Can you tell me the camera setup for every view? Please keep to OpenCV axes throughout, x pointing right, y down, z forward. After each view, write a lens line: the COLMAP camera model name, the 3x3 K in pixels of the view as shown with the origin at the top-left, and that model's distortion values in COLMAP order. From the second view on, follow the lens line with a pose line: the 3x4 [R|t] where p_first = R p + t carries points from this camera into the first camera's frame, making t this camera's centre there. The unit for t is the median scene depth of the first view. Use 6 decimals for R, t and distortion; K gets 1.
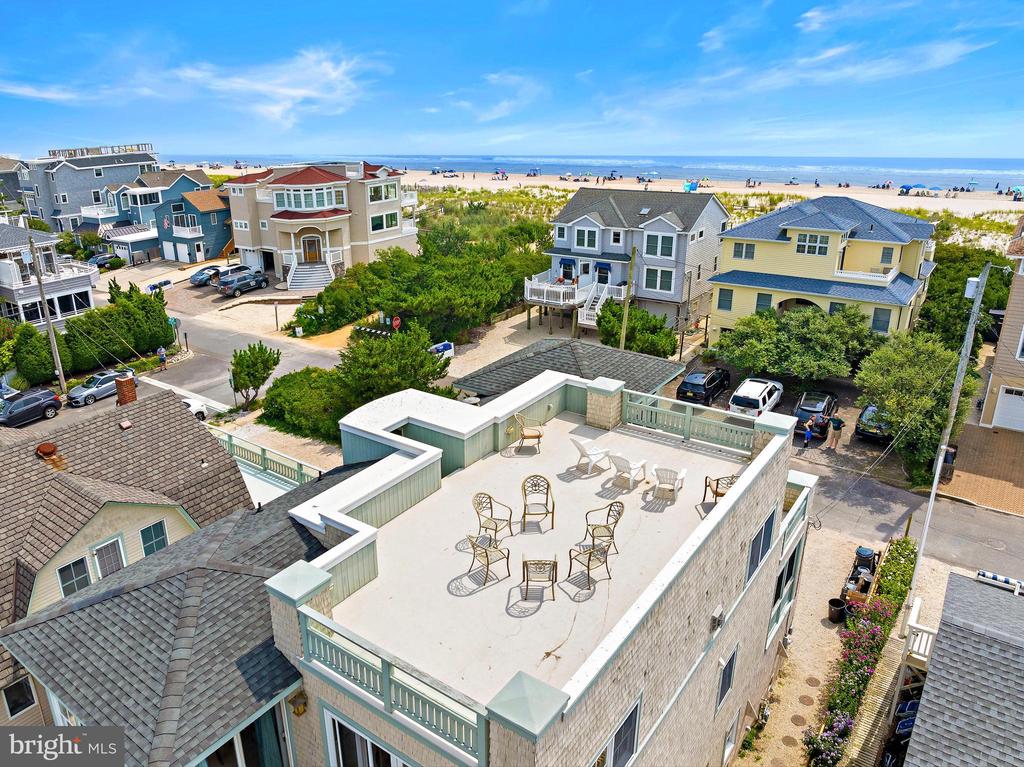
lens RADIAL K [[737.0, 0, 495.9], [0, 737.0, 381.2], [0, 0, 1]] dist [-0.042132, 0.004916]
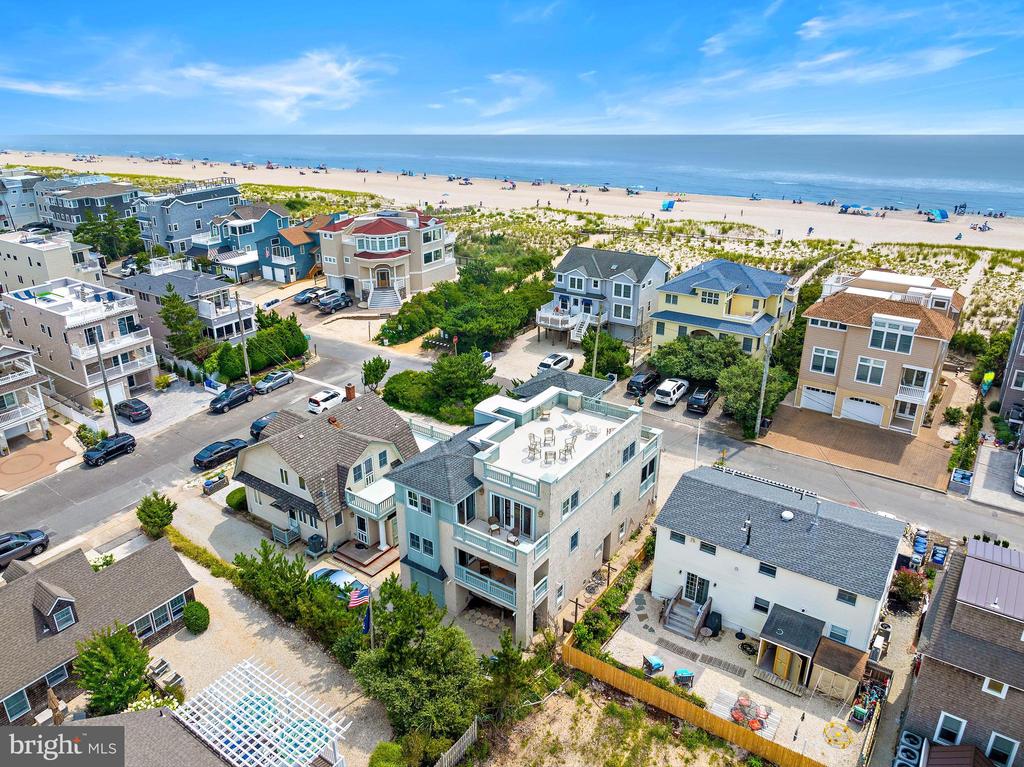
lens RADIAL K [[745.0, 0, 486.3], [0, 745.0, 387.4], [0, 0, 1]] dist [-0.028240, -0.000529]
pose [[0.999914, -0.000421, -0.013143, -0.047019], [0.001035, 0.998905, 0.046772, -0.051965], [0.013109, -0.046781, 0.998819, -0.593273]]
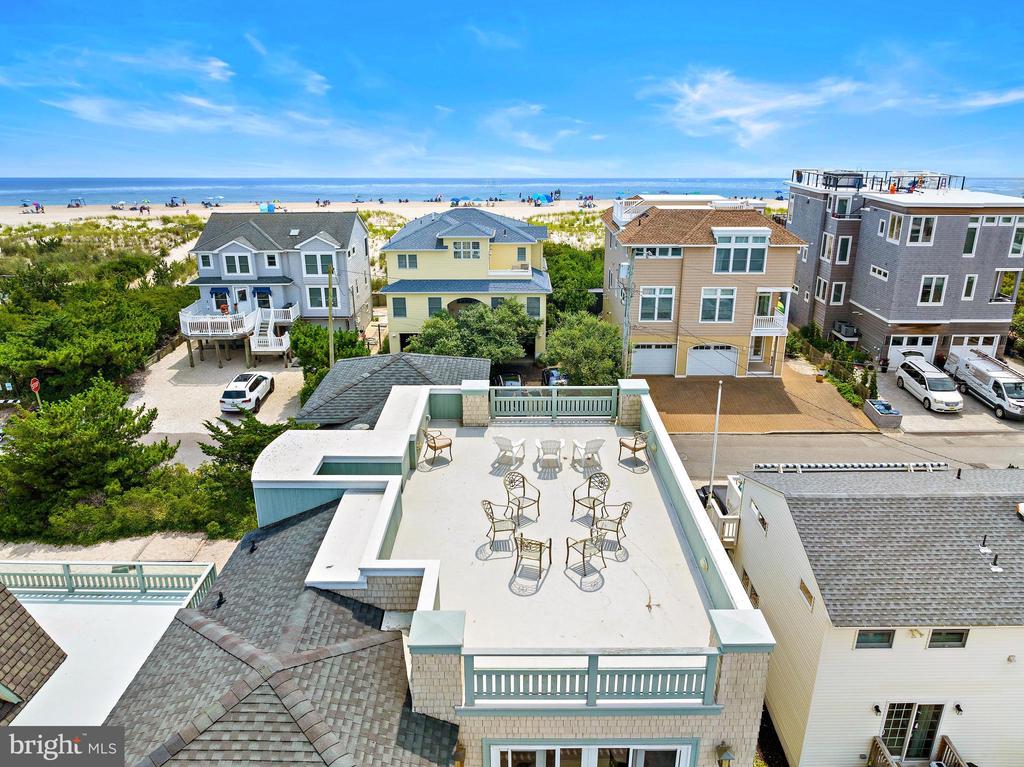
lens RADIAL K [[714.3, 0, 522.1], [0, 714.3, 382.8], [0, 0, 1]] dist [-0.023557, -0.030363]
pose [[0.797591, -0.179969, 0.575725, -0.150023], [0.190352, 0.980779, 0.042880, -0.011733], [-0.572376, 0.075390, 0.816518, 0.042052]]
